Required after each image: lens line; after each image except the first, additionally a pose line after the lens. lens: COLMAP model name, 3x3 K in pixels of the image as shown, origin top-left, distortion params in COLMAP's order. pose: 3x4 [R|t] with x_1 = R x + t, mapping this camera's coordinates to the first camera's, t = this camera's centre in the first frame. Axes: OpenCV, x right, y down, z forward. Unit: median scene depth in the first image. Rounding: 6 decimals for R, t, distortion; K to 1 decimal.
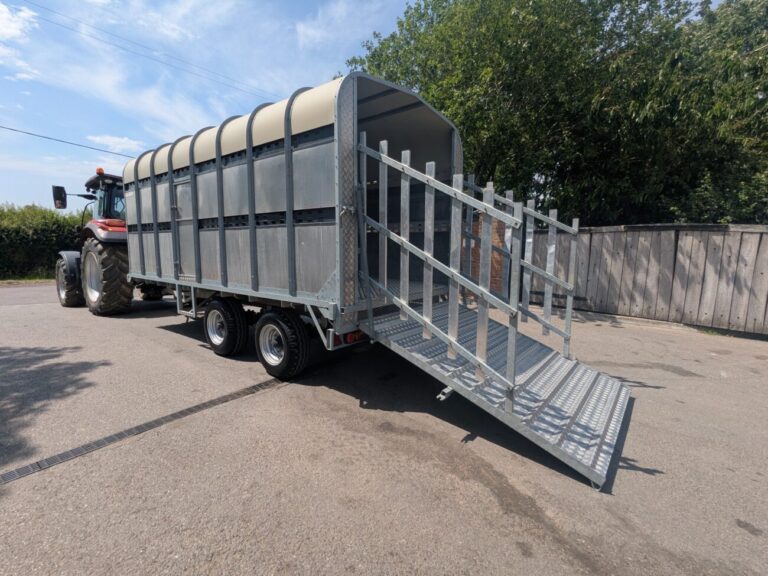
lens RADIAL K [[360.5, 0, 385.5], [0, 360.5, 289.7], [0, 0, 1]] dist [0.000287, 0.000642]
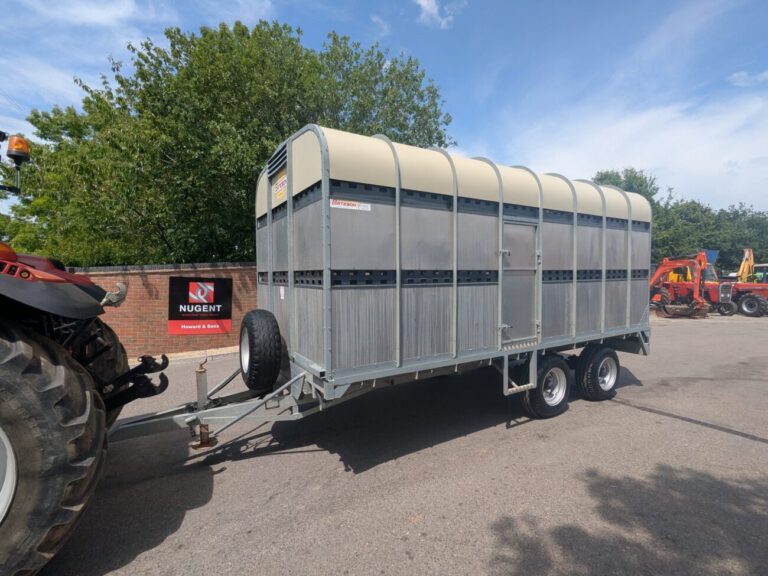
lens RADIAL K [[360.5, 0, 385.5], [0, 360.5, 289.7], [0, 0, 1]] dist [0.000287, 0.000642]
pose [[0.360879, -0.054469, 0.931021, -1.345356], [0.116984, 0.993052, 0.012753, -0.186624], [-0.925246, 0.104313, 0.364744, 0.951038]]
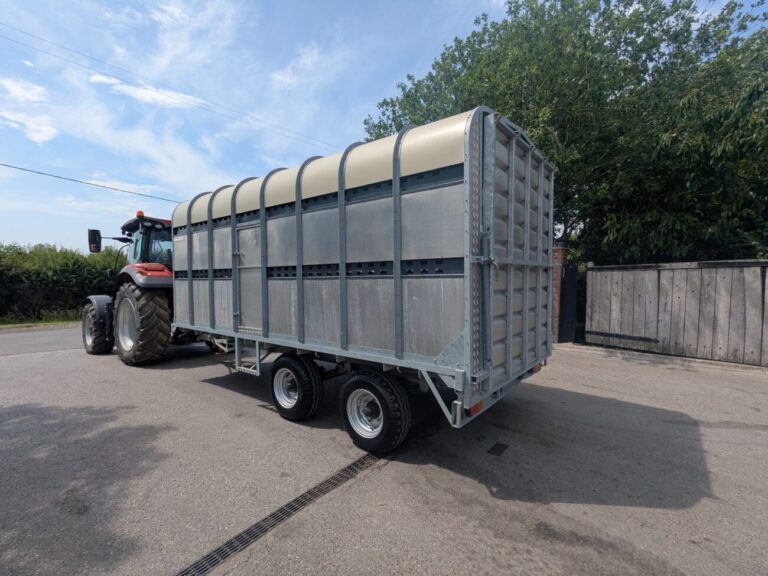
lens RADIAL K [[360.5, 0, 385.5], [0, 360.5, 289.7], [0, 0, 1]] dist [0.000287, 0.000642]
pose [[0.999857, -0.015179, -0.007444, -0.197238], [0.014470, 0.996059, -0.087508, -0.049662], [0.008743, 0.087387, 0.996136, 0.093684]]
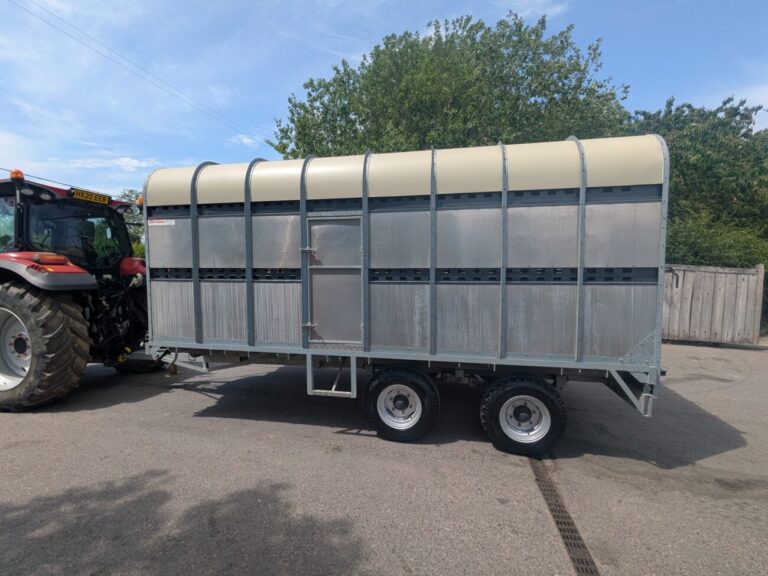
lens RADIAL K [[355.2, 0, 383.7], [0, 355.2, 291.9], [0, 0, 1]] dist [0.001773, 0.000887]
pose [[0.897590, -0.037047, 0.439271, -0.755649], [0.058711, 0.997632, -0.035831, -0.106933], [-0.436904, 0.057952, 0.897640, 0.286969]]
